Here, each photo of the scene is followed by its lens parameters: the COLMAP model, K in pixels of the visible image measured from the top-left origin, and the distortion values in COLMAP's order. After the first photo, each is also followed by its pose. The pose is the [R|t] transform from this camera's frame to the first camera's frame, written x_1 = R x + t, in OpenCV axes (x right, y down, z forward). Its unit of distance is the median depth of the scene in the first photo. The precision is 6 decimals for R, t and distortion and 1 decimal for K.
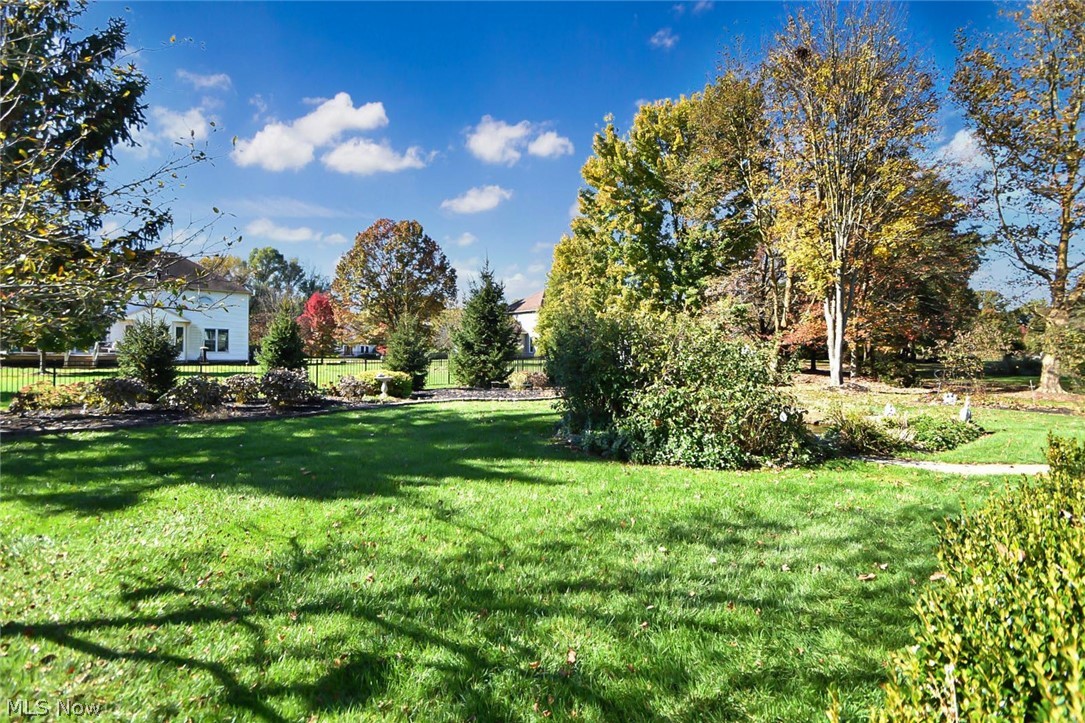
lens RADIAL K [[477.9, 0, 524.2], [0, 477.9, 351.0], [0, 0, 1]] dist [0.013019, -0.016198]
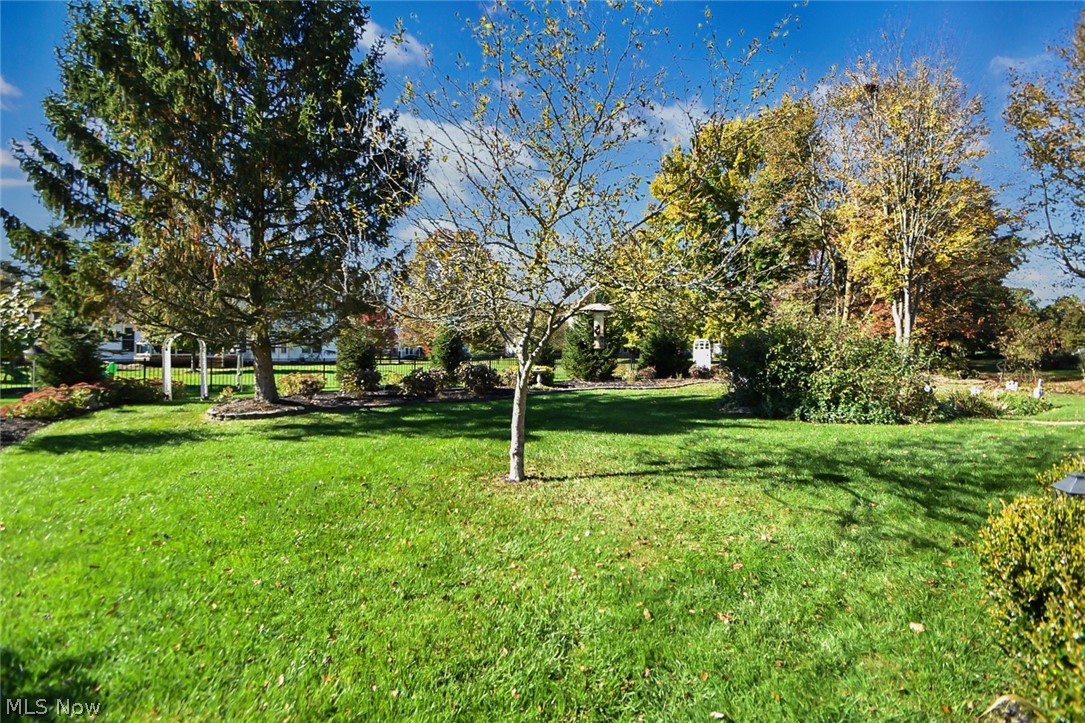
lens RADIAL K [[461.7, 0, 539.0], [0, 461.7, 349.6], [0, 0, 1]] dist [0.001219, -0.010502]
pose [[0.999095, -0.007418, -0.041886, -0.175332], [0.007229, 0.999963, -0.004657, 0.005325], [0.041919, 0.004350, 0.999112, -0.135766]]
